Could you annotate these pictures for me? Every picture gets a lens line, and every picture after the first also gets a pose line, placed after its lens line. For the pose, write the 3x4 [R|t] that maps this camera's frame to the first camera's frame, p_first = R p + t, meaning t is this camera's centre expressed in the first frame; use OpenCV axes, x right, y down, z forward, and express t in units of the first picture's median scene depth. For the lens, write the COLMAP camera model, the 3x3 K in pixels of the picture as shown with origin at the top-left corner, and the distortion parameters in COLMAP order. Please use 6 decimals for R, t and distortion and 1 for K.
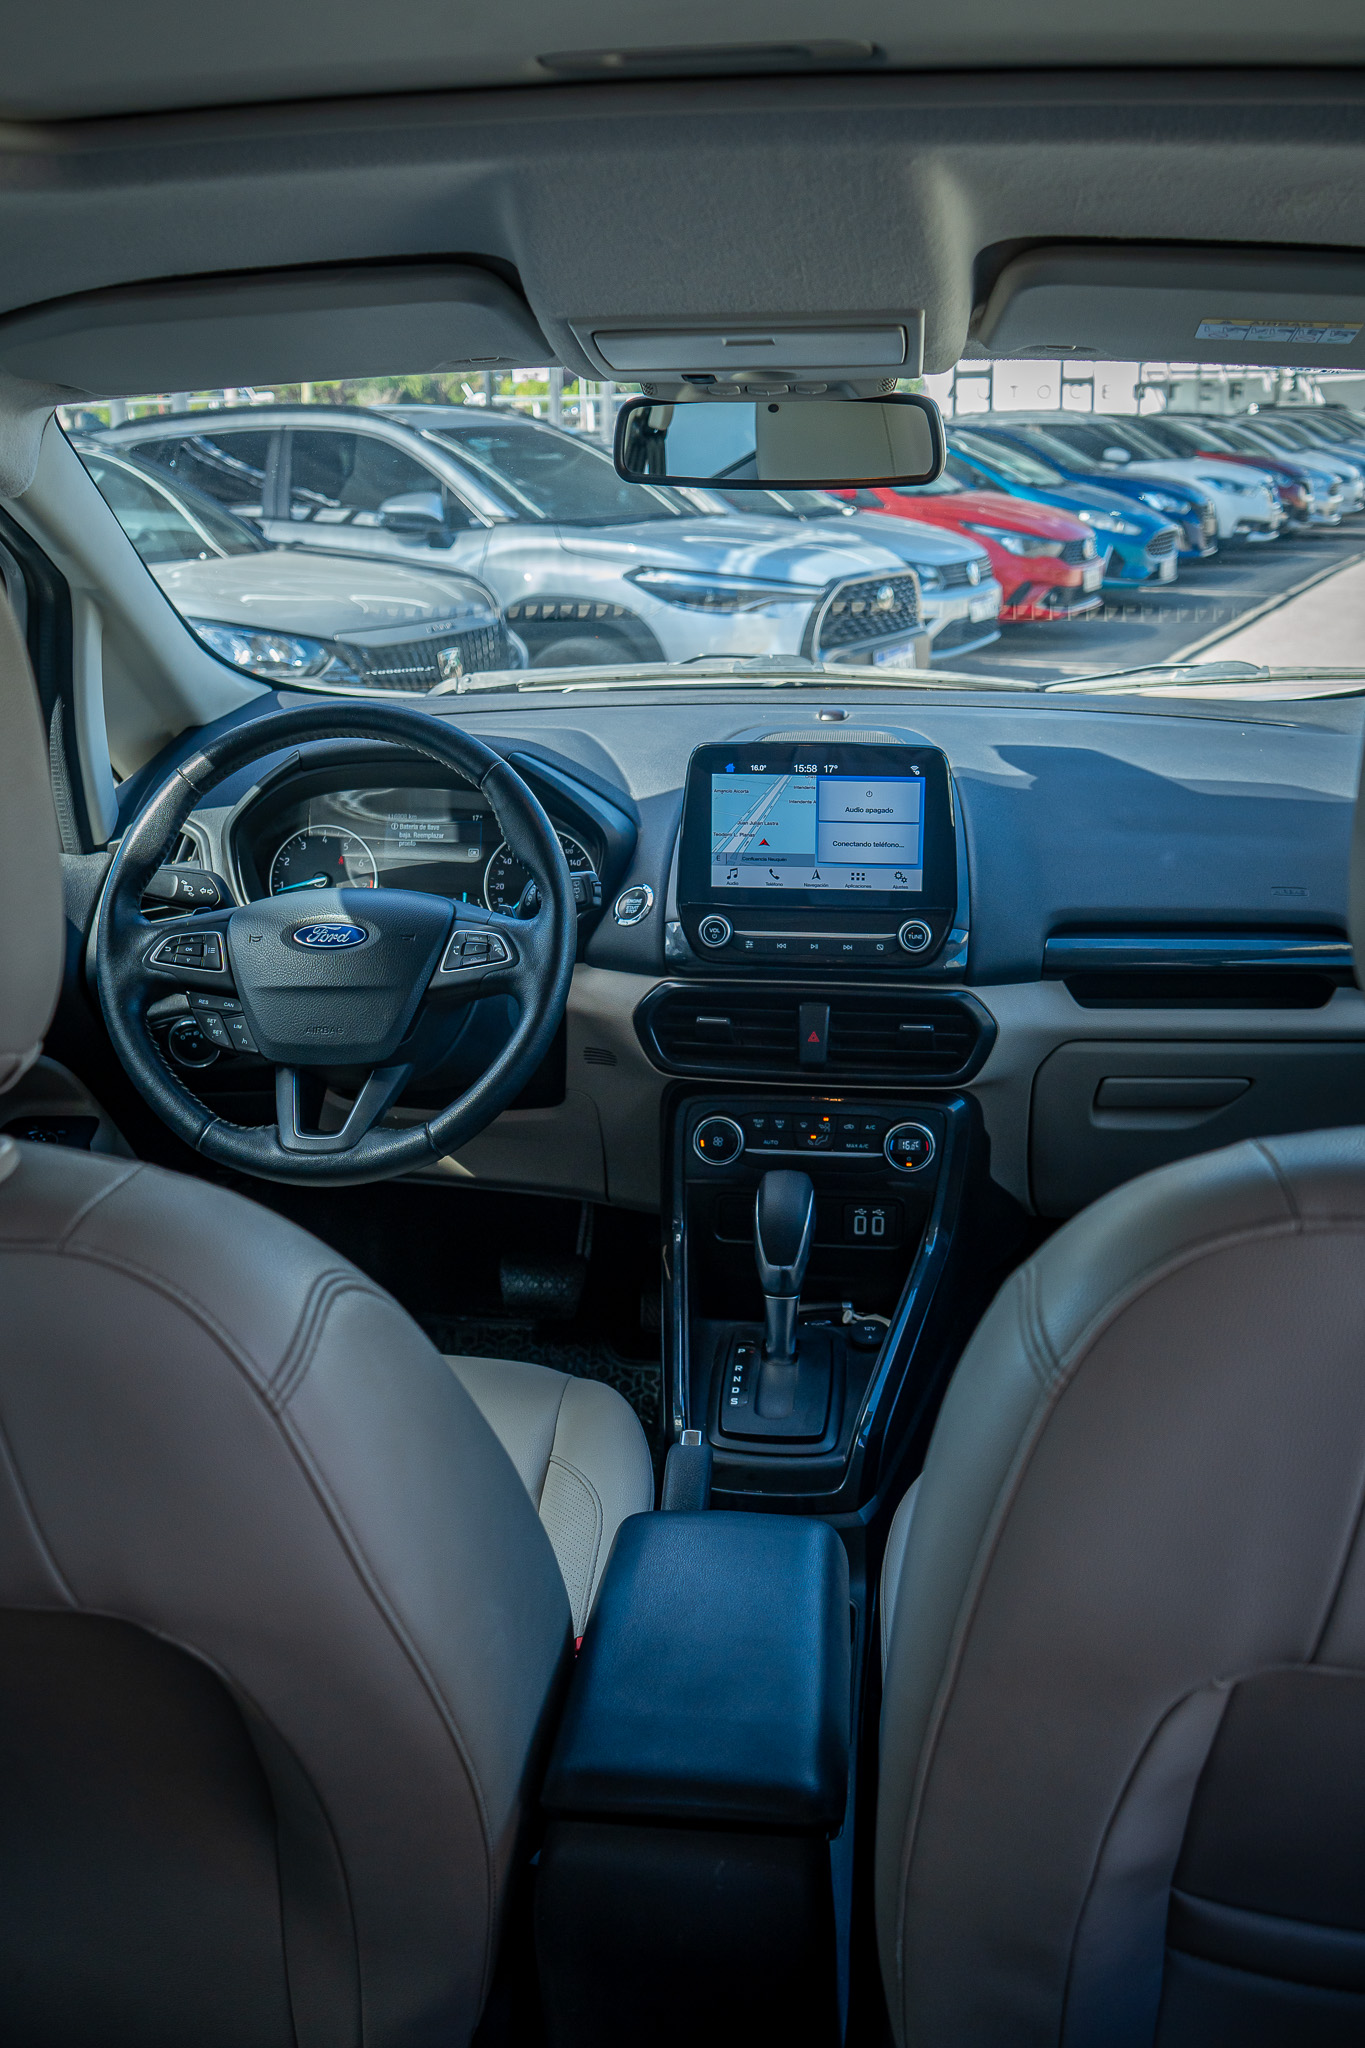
lens RADIAL K [[1634.9, 0, 682.5], [0, 1634.9, 1024.0], [0, 0, 1]] dist [-0.126384, 0.104236]
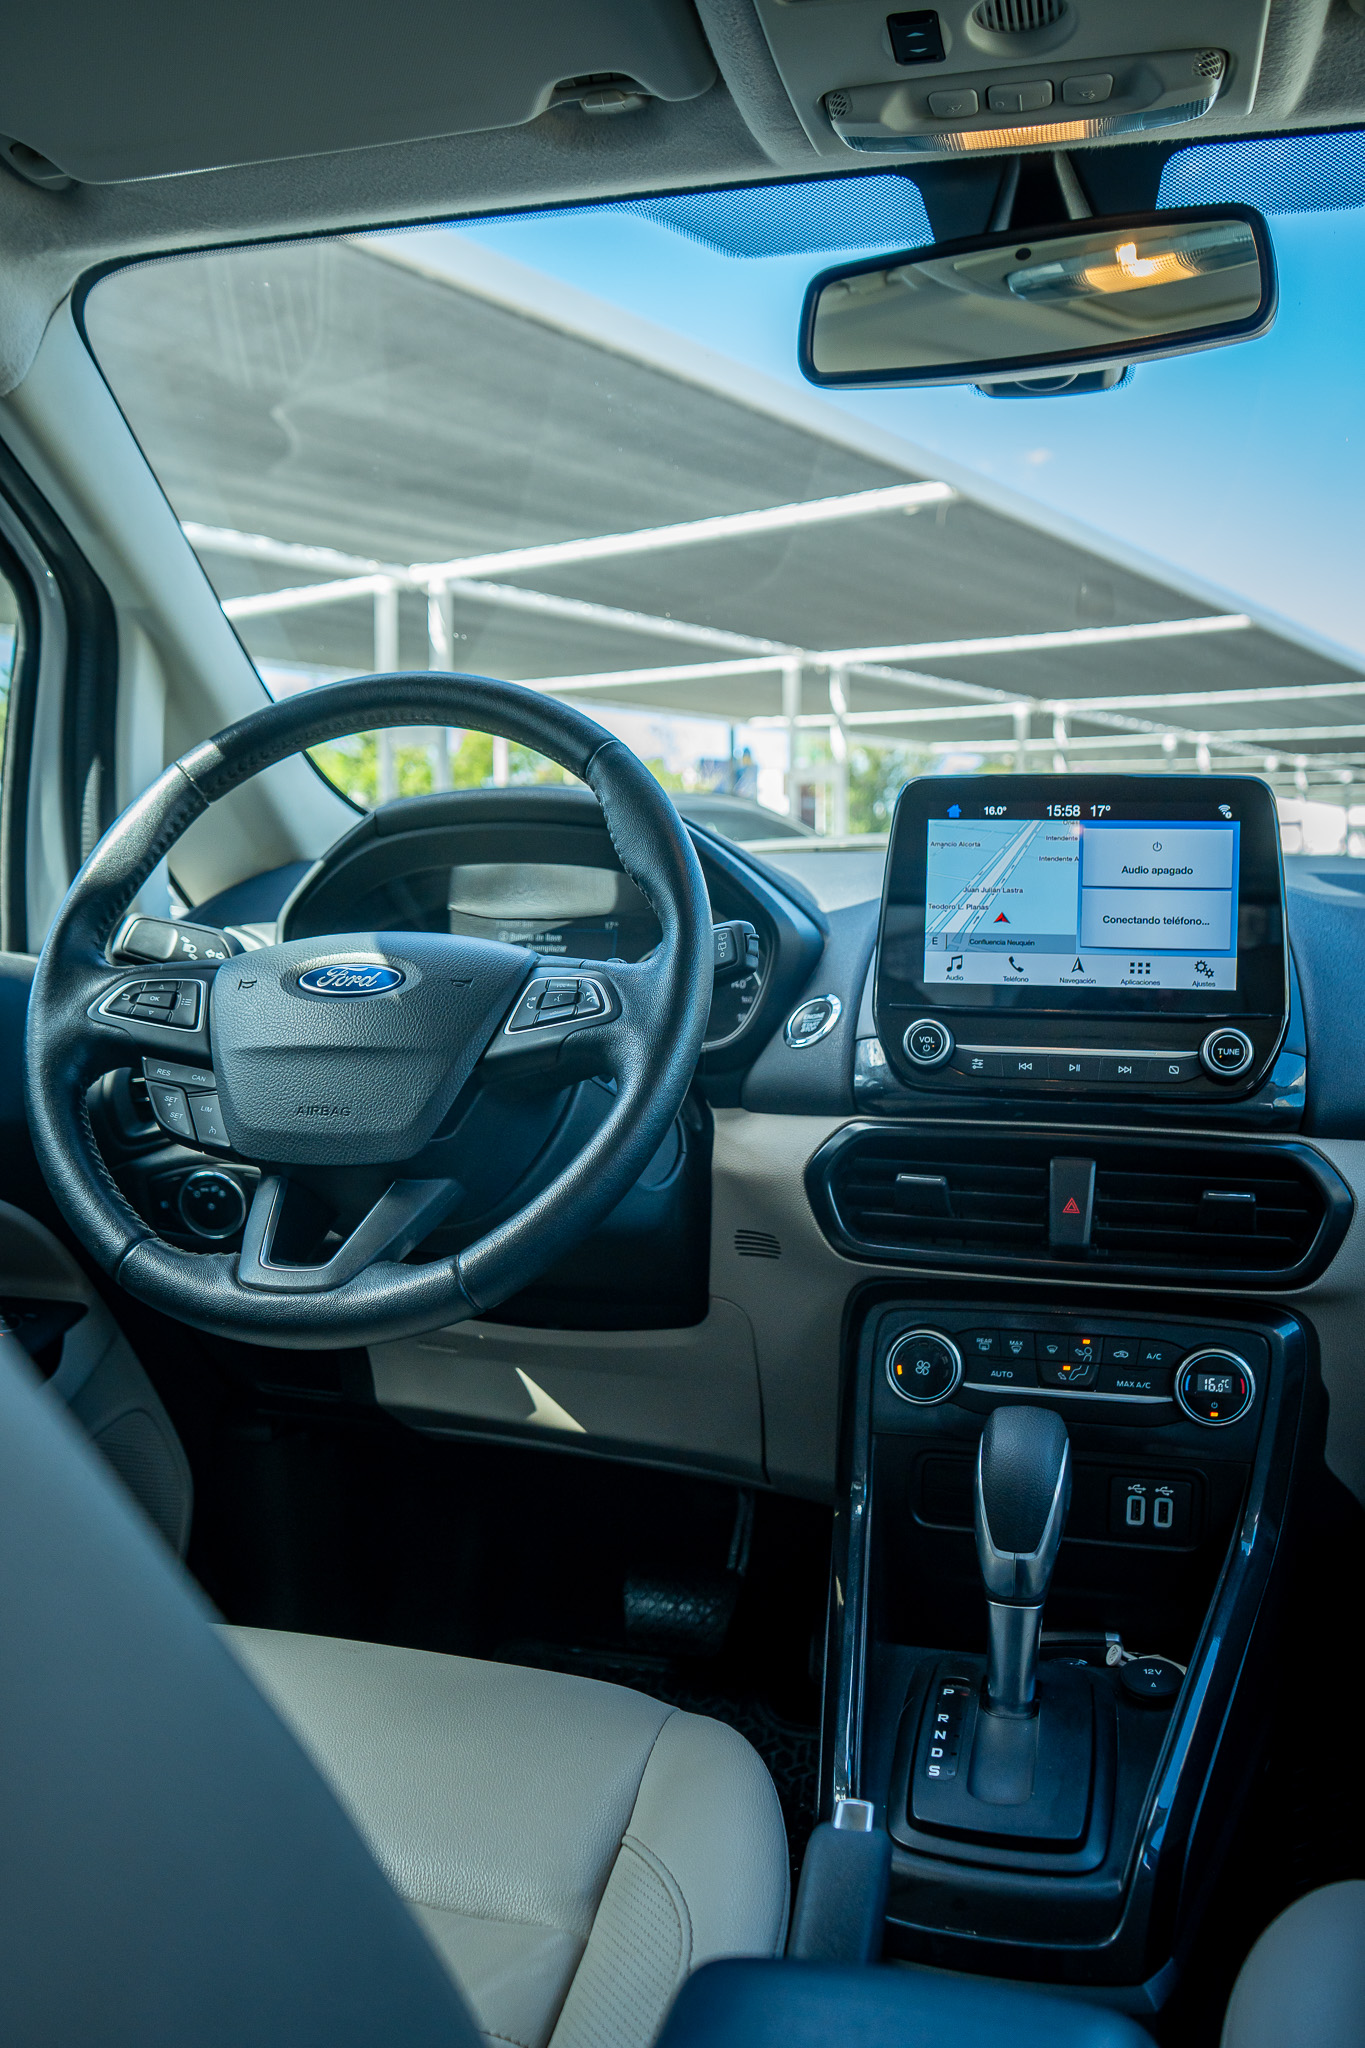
lens RADIAL K [[1634.9, 0, 682.5], [0, 1634.9, 1024.0], [0, 0, 1]] dist [-0.126384, 0.104236]
pose [[0.990320, 0.029071, -0.135722, 0.010732], [-0.059485, 0.972363, -0.225769, 0.095686], [0.125408, 0.231658, 0.964680, 0.327086]]
